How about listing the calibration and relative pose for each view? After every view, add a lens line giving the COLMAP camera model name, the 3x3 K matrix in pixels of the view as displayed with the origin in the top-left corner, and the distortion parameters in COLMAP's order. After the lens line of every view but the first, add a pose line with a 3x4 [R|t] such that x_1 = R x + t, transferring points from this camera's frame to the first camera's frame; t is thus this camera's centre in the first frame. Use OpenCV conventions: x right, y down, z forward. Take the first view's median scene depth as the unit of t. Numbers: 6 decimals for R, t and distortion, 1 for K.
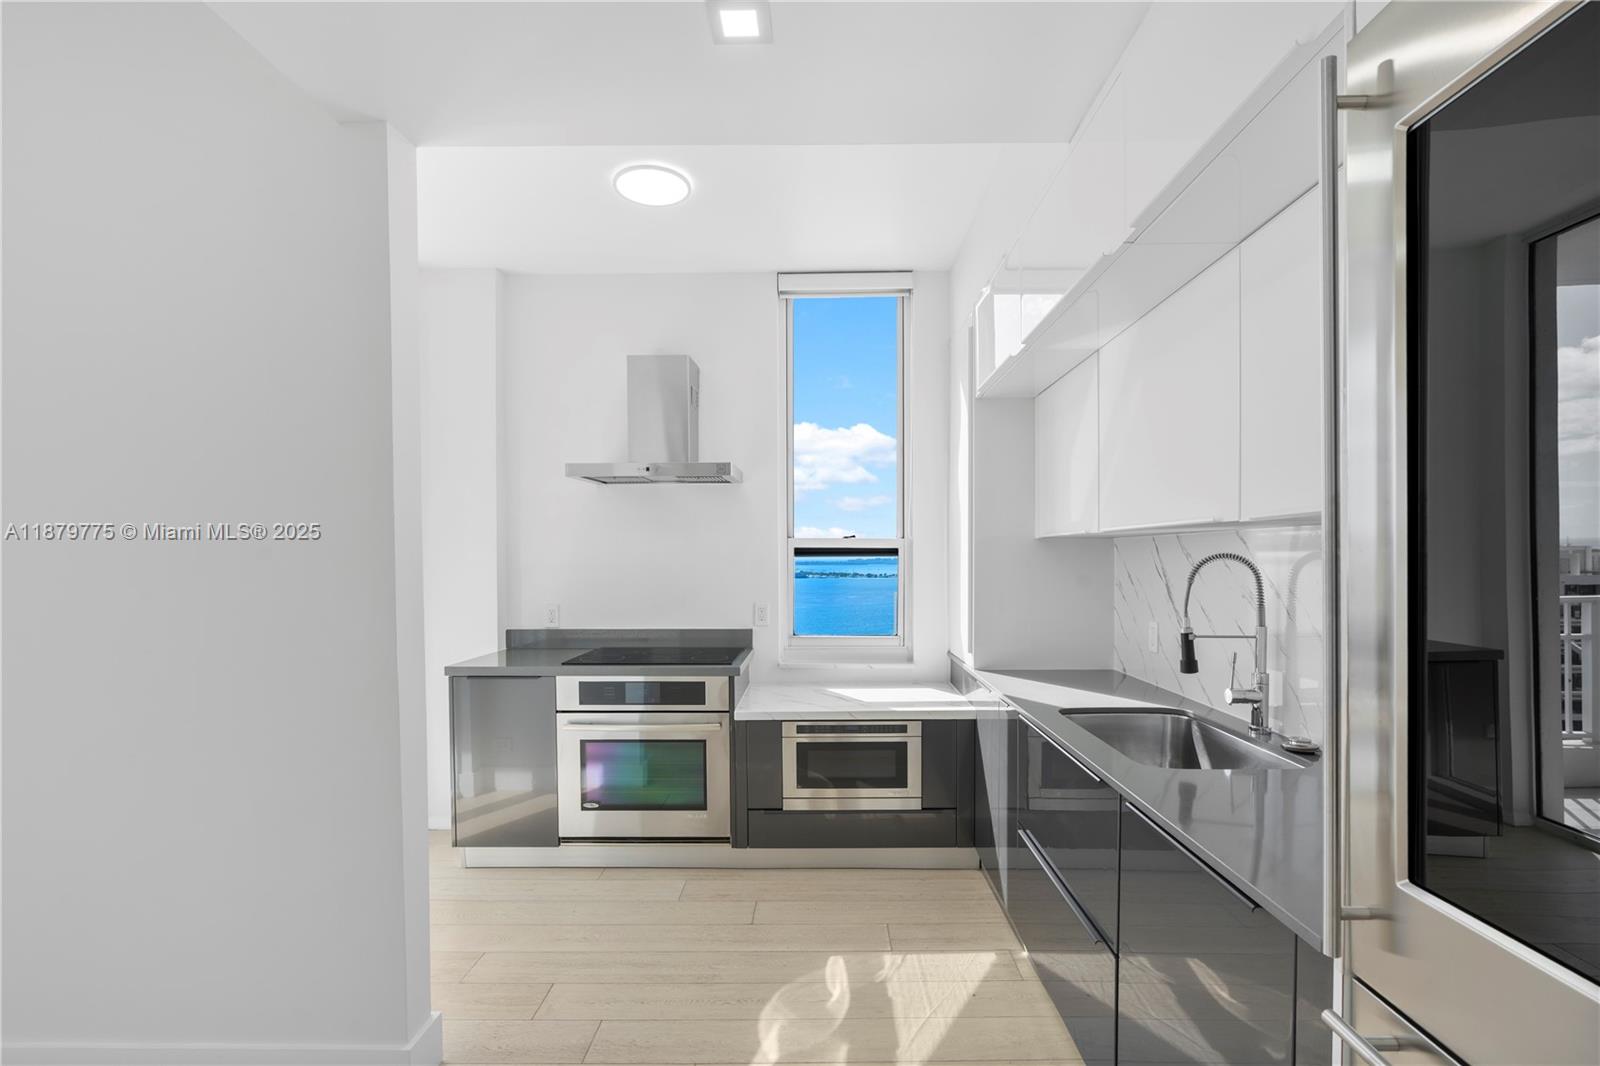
lens RADIAL K [[732.8, 0, 815.1], [0, 732.8, 560.9], [0, 0, 1]] dist [-0.005847, 0.001855]
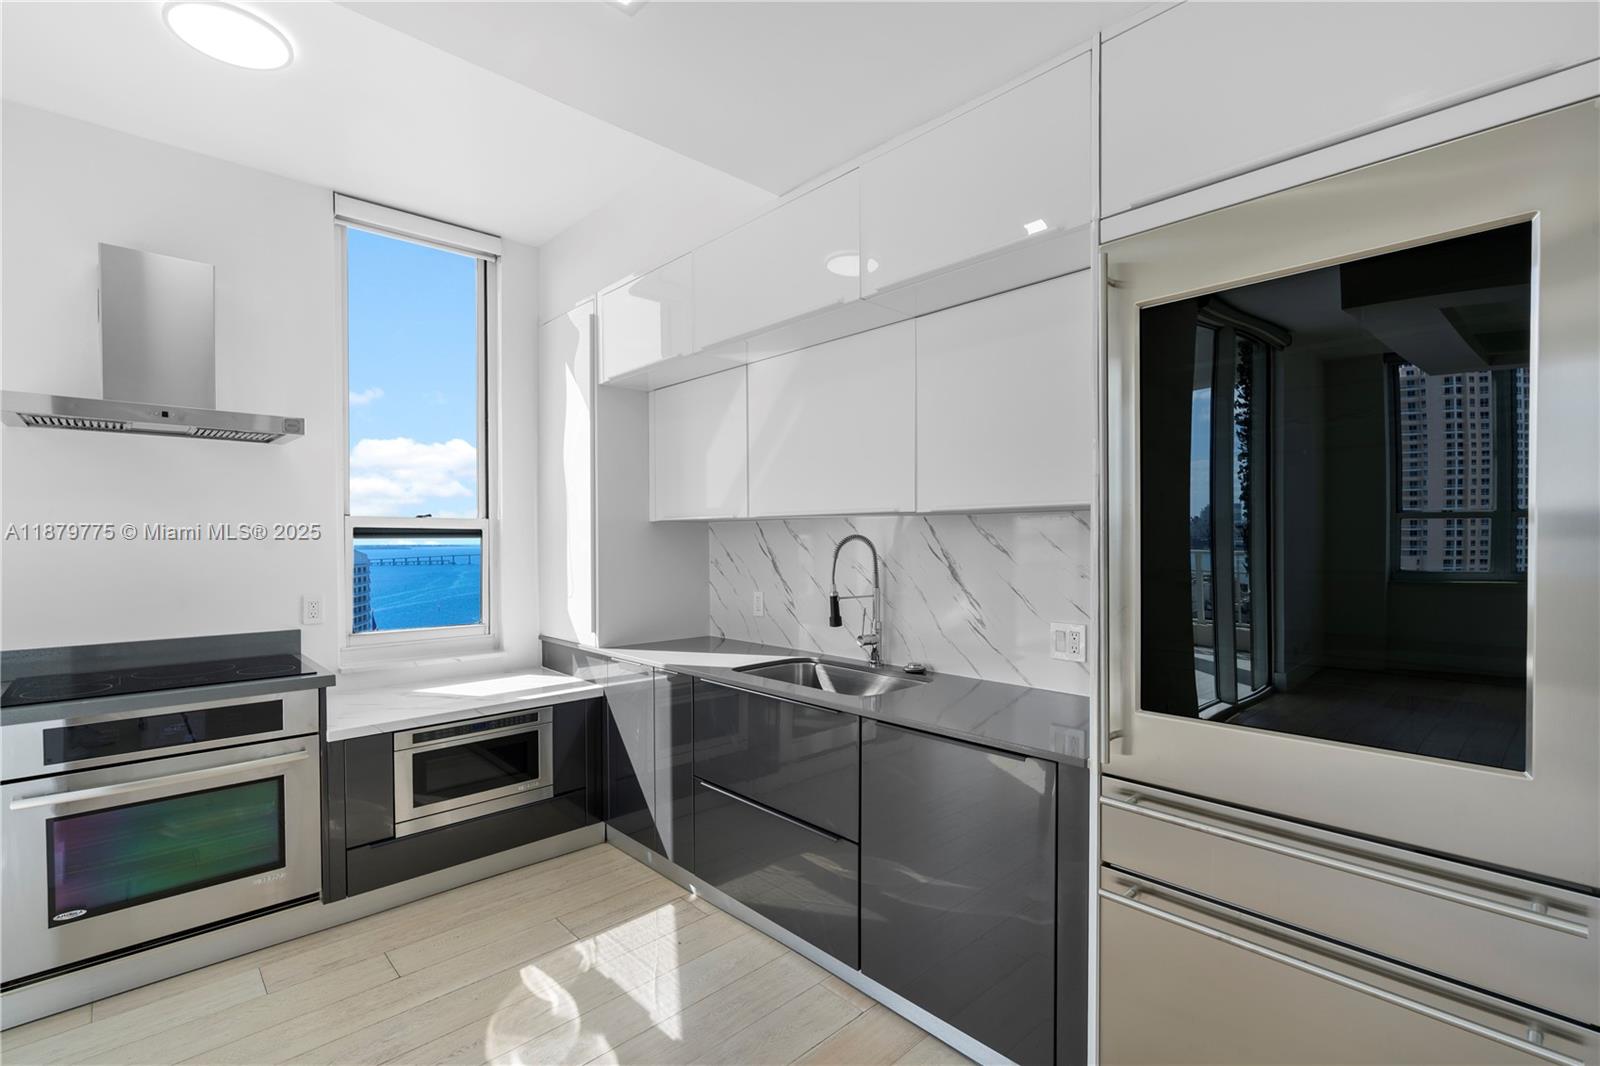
lens RADIAL K [[732.8, 0, 786.6], [0, 732.8, 535.2], [0, 0, 1]] dist [-0.005847, 0.001855]
pose [[0.718914, 0.004253, 0.695086, -0.310563], [0.005014, 0.999924, -0.011304, 0.003243], [-0.695081, 0.011612, 0.718838, 0.078517]]
